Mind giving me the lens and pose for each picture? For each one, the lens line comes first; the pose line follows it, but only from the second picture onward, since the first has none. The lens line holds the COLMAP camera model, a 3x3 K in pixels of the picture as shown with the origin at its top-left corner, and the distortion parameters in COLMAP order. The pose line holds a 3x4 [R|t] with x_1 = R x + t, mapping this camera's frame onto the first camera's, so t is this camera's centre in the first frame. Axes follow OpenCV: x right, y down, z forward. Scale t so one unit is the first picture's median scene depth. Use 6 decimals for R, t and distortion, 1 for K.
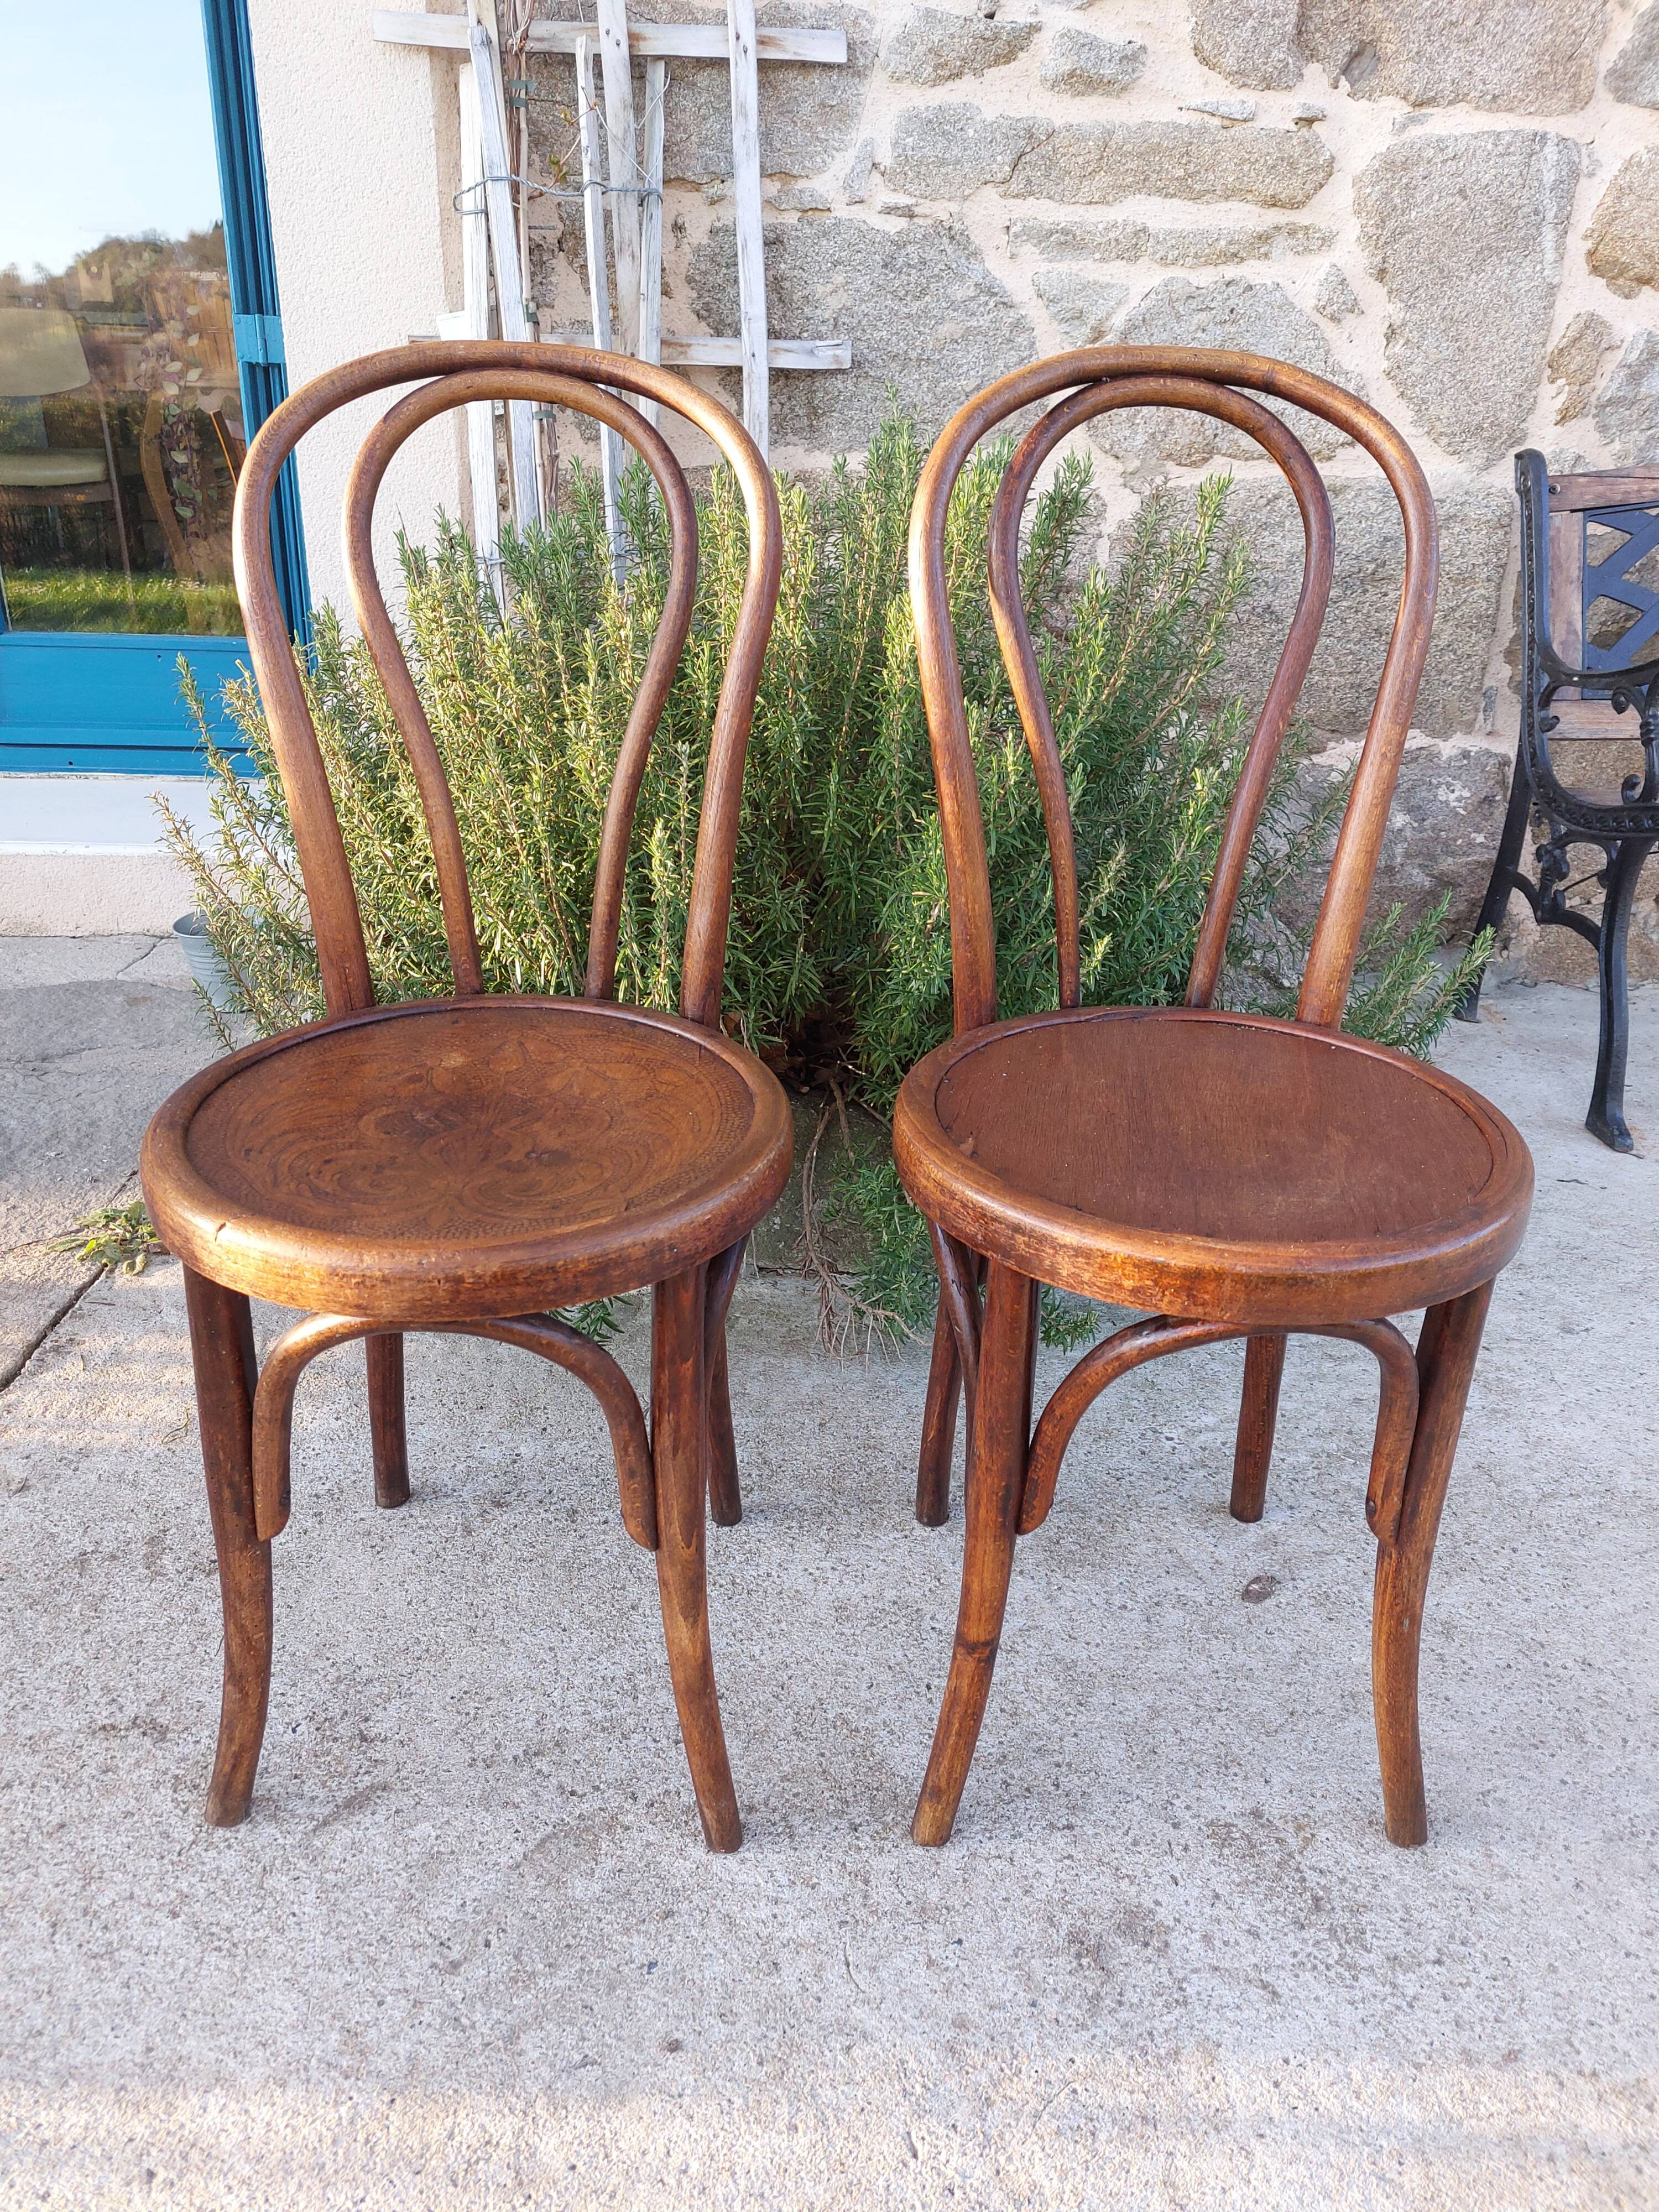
lens RADIAL K [[1596.8, 0, 847.5], [0, 1596.8, 1117.1], [0, 0, 1]] dist [0.039519, -0.027907]
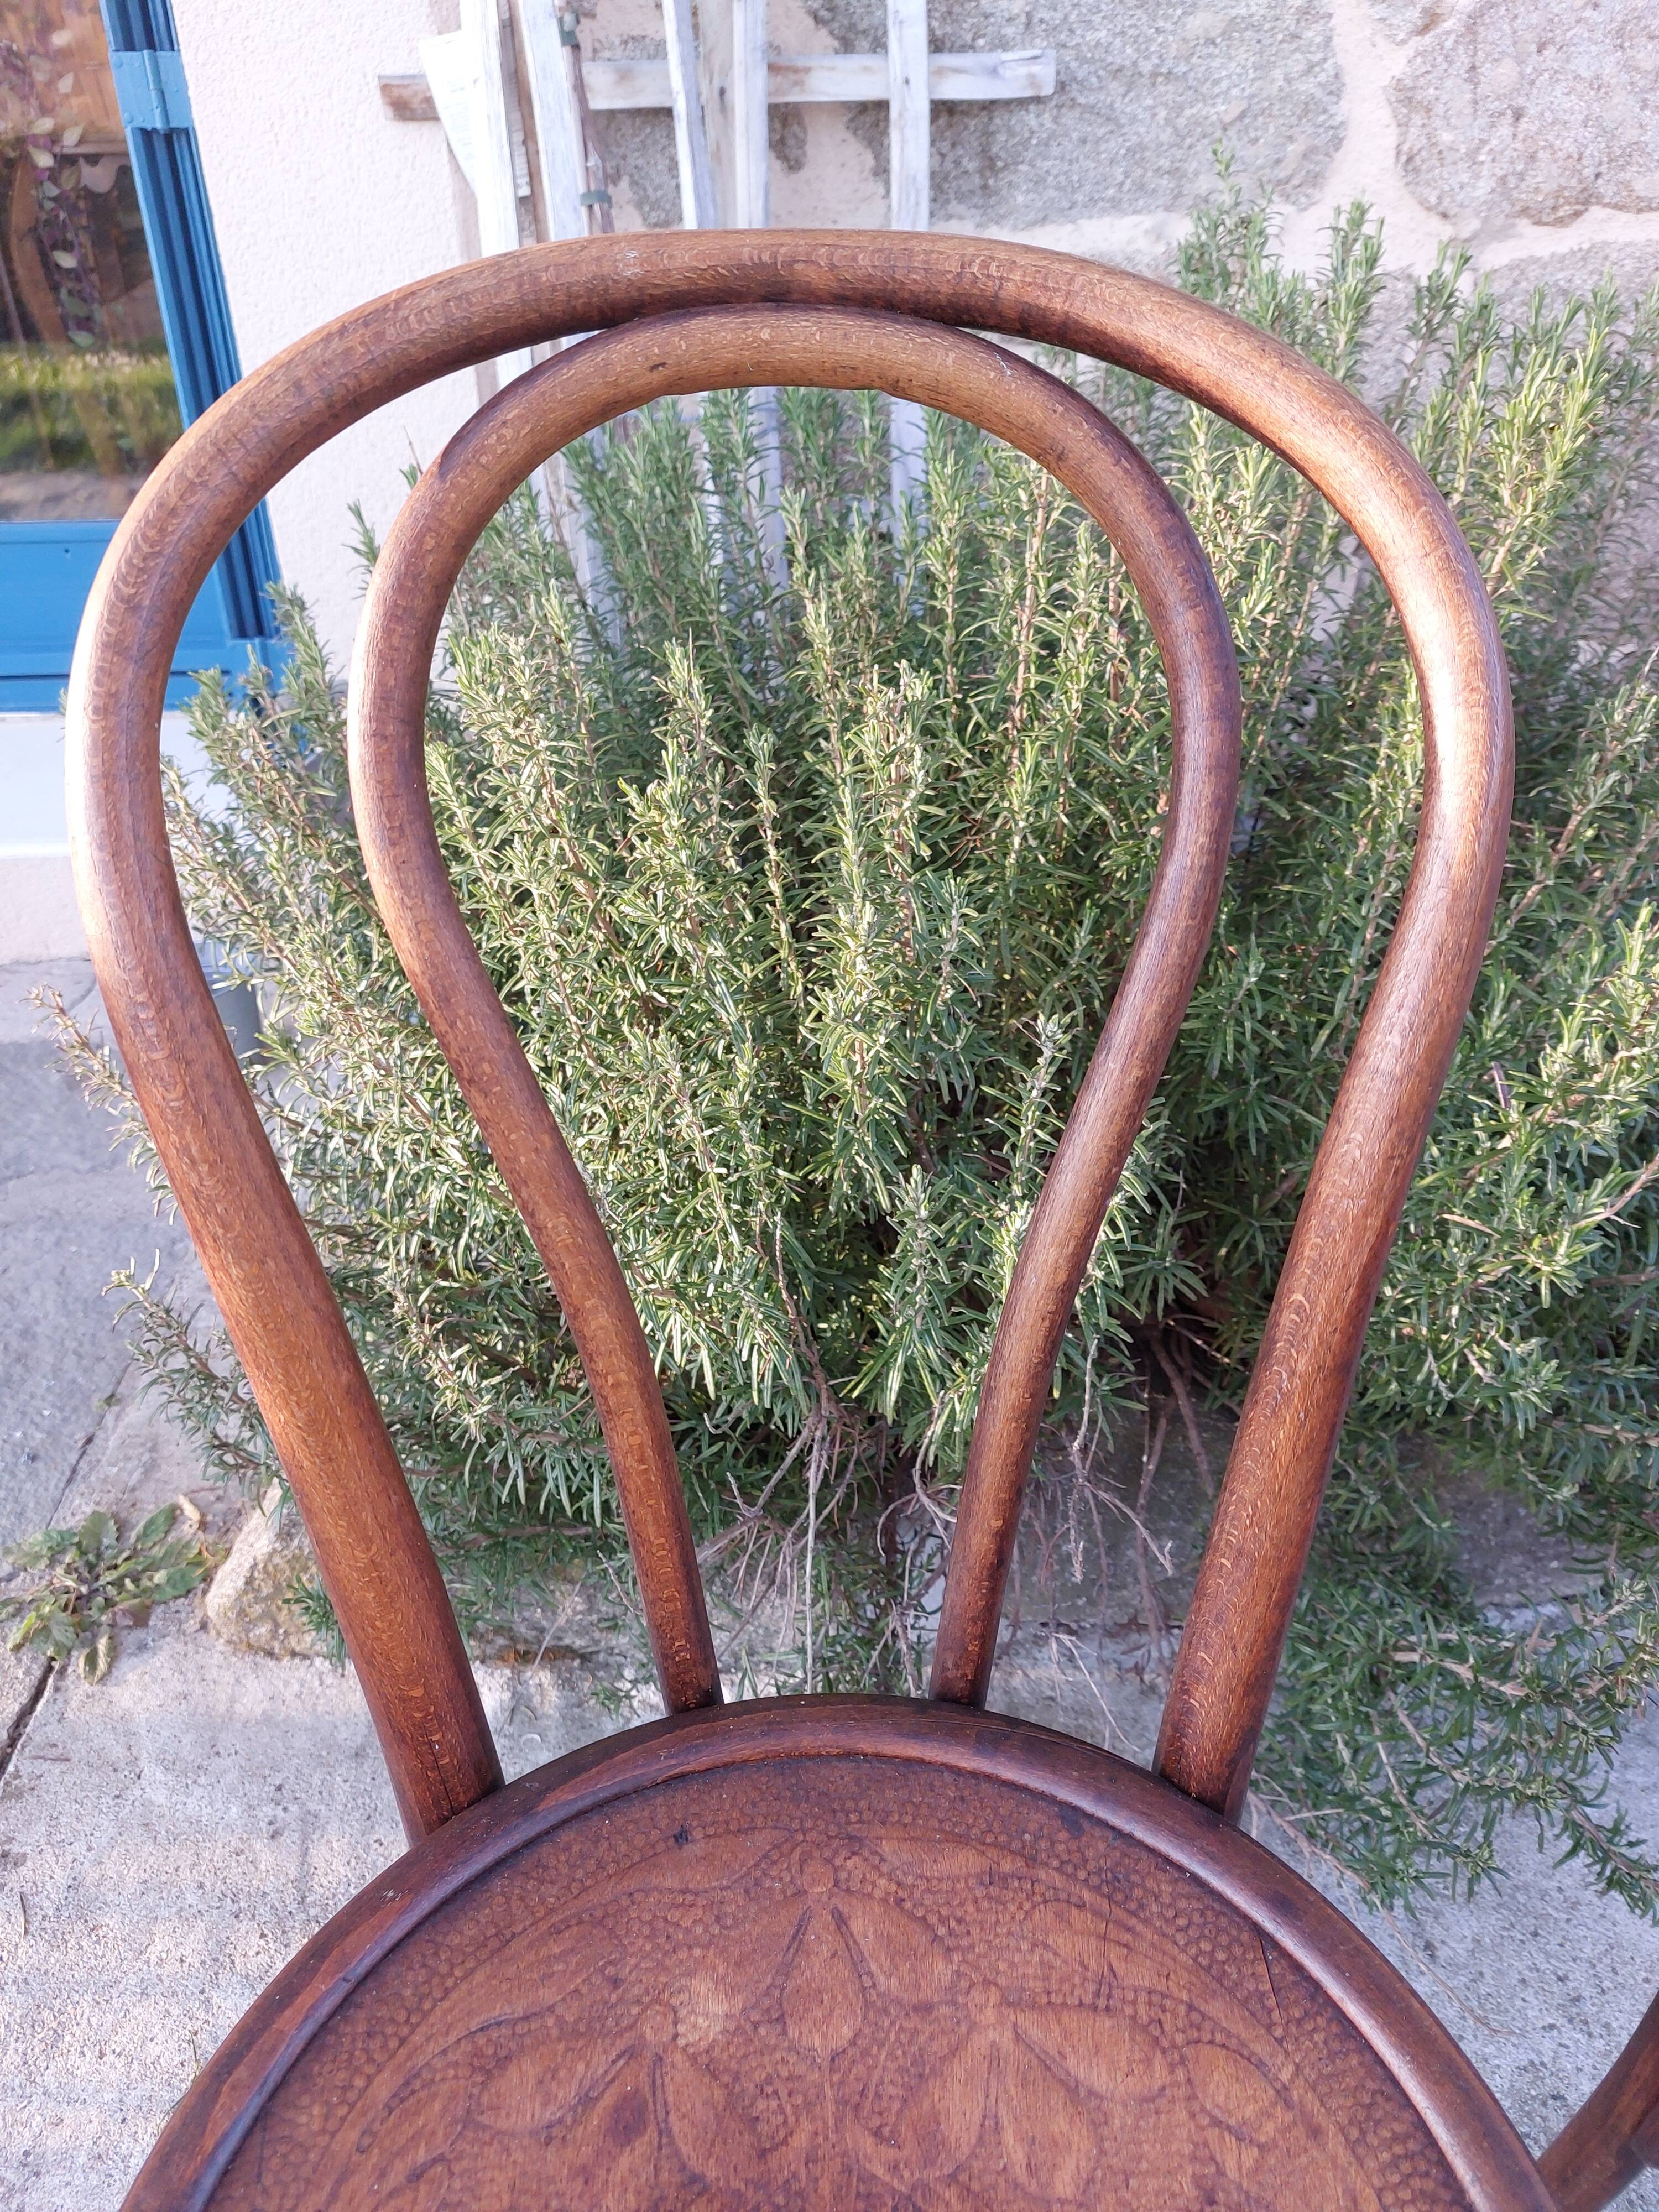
lens RADIAL K [[1621.9, 0, 832.7], [0, 1621.9, 1117.3], [0, 0, 1]] dist [0.014029, -0.012706]
pose [[0.999135, -0.037718, -0.017498, -0.149811], [0.039926, 0.987798, 0.150534, -0.259058], [0.011607, -0.151102, 0.988450, 0.463209]]
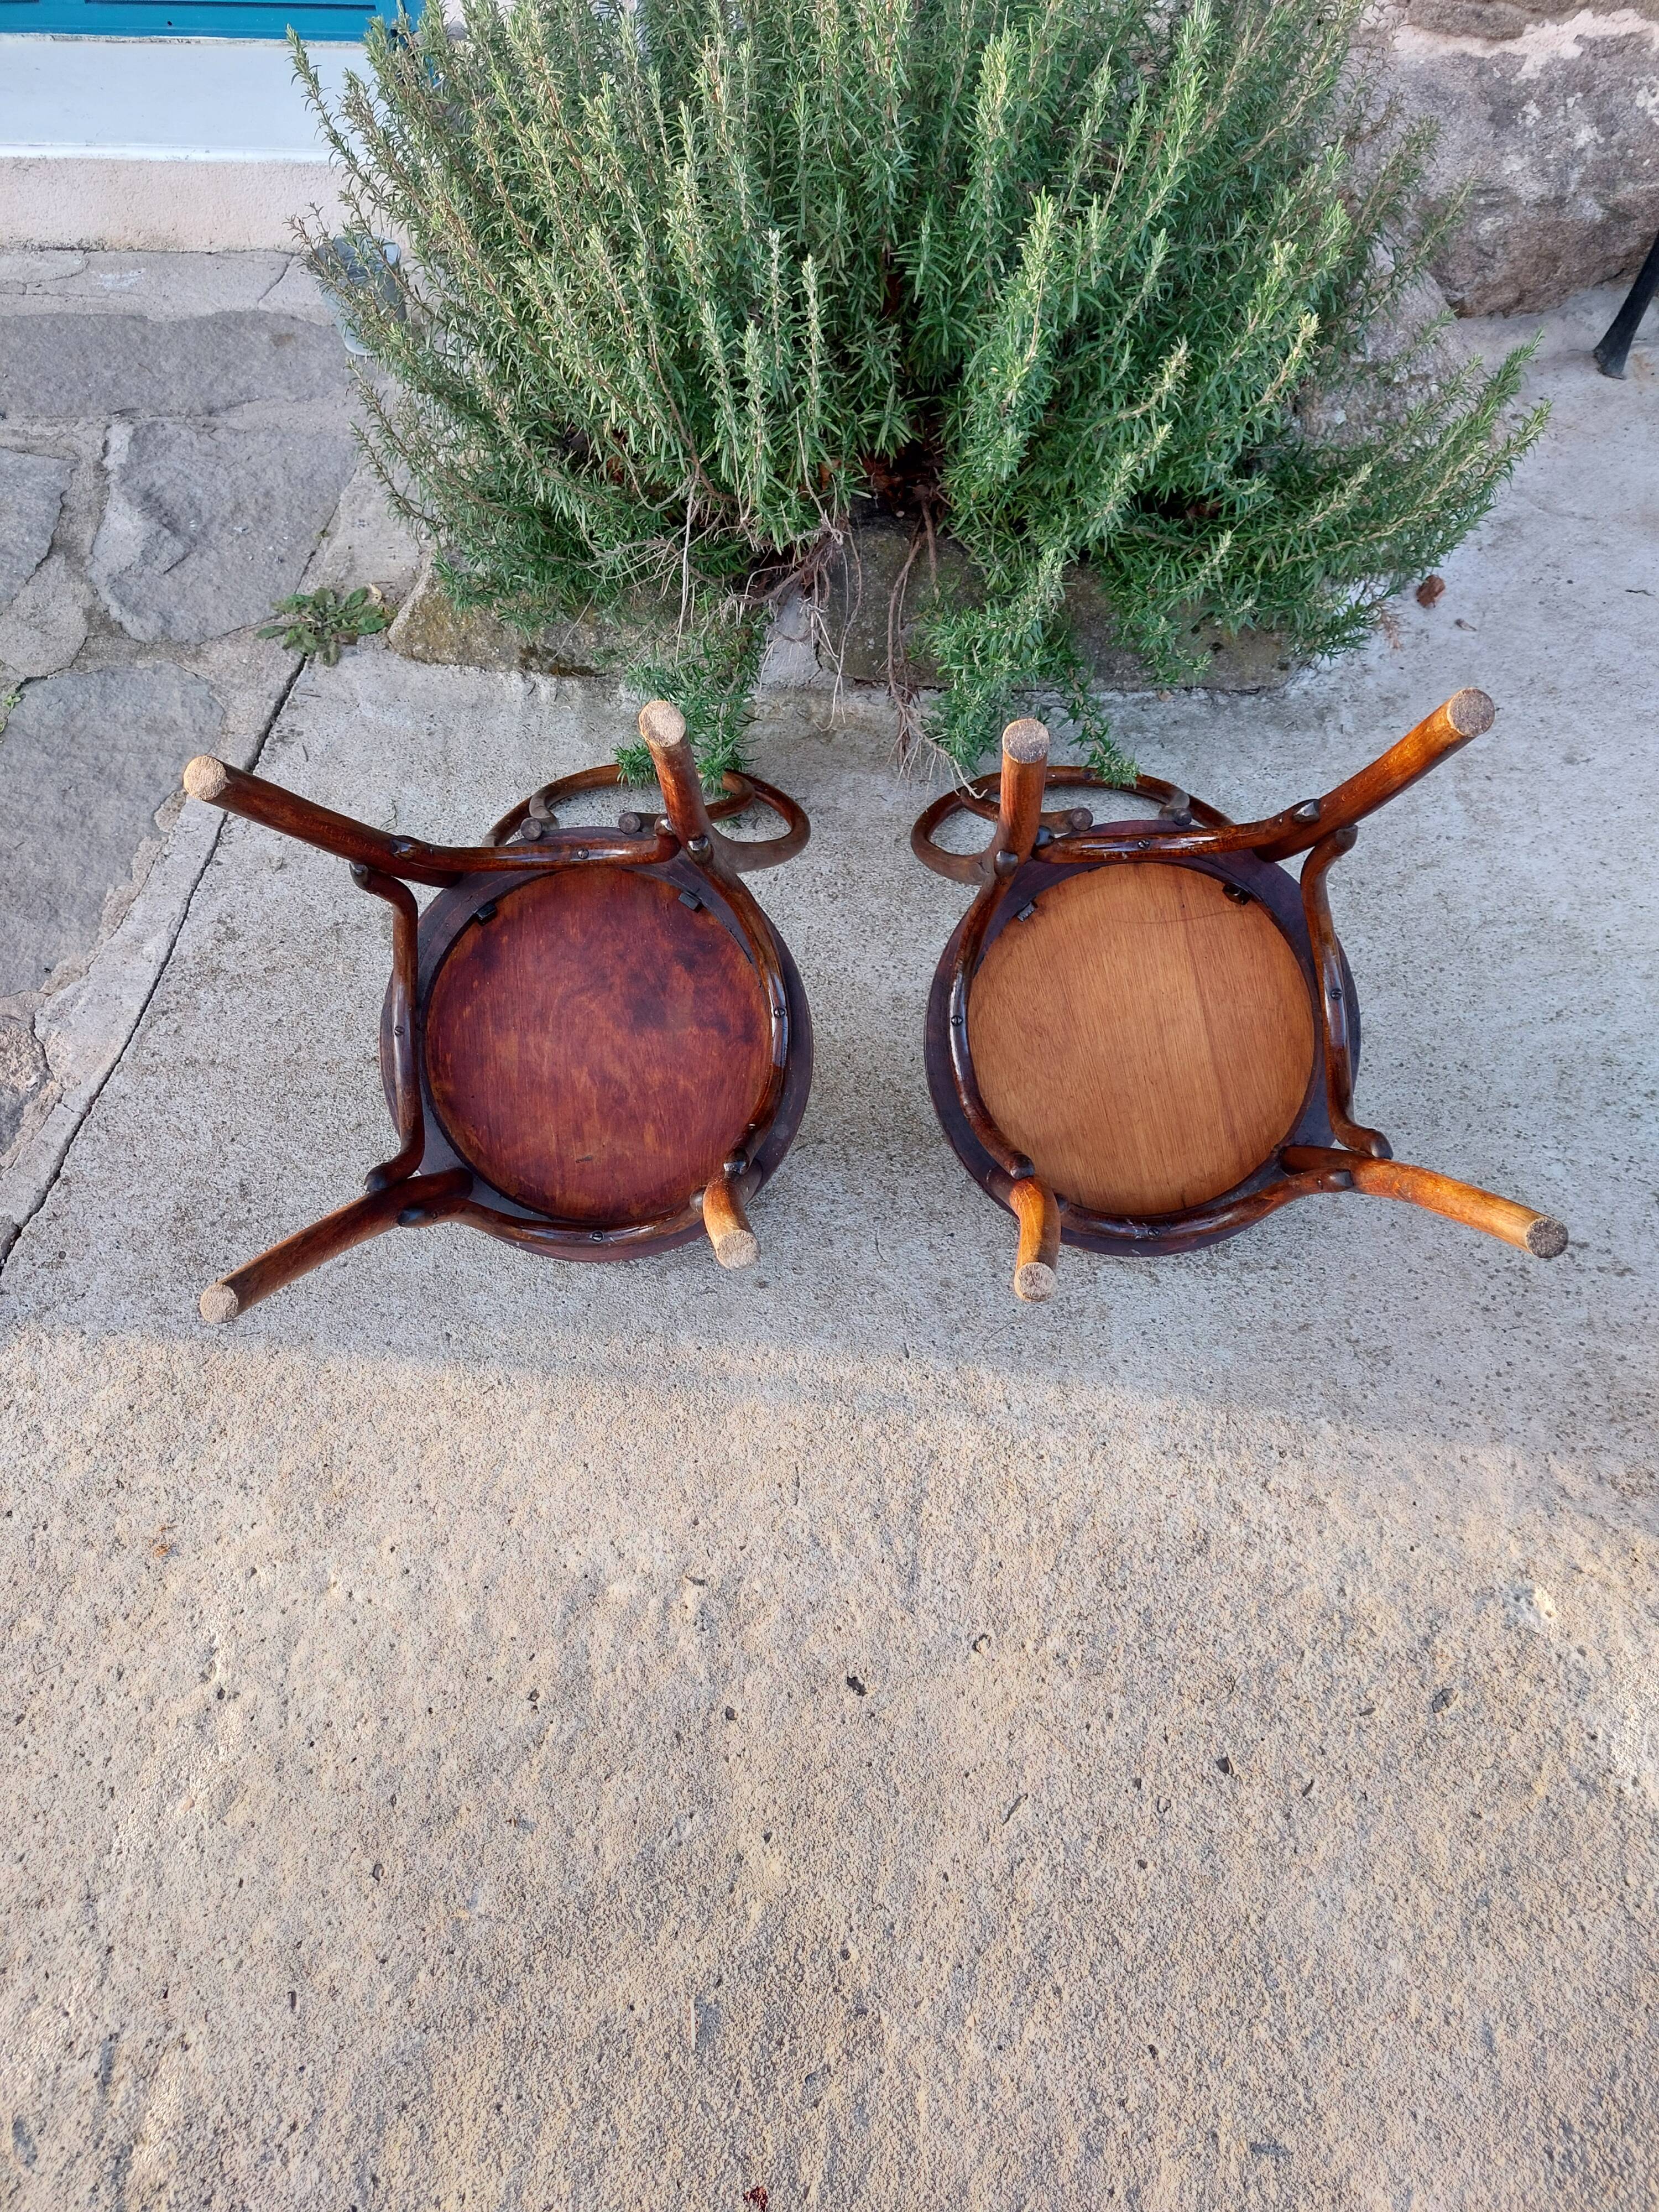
lens RADIAL K [[1587.6, 0, 851.3], [0, 1587.6, 1114.9], [0, 0, 1]] dist [0.075214, -0.093279]
pose [[0.995010, 0.057261, -0.081707, 0.063330], [-0.013219, 0.887358, 0.460892, -0.189736], [0.098894, -0.457512, 0.883687, -0.187914]]
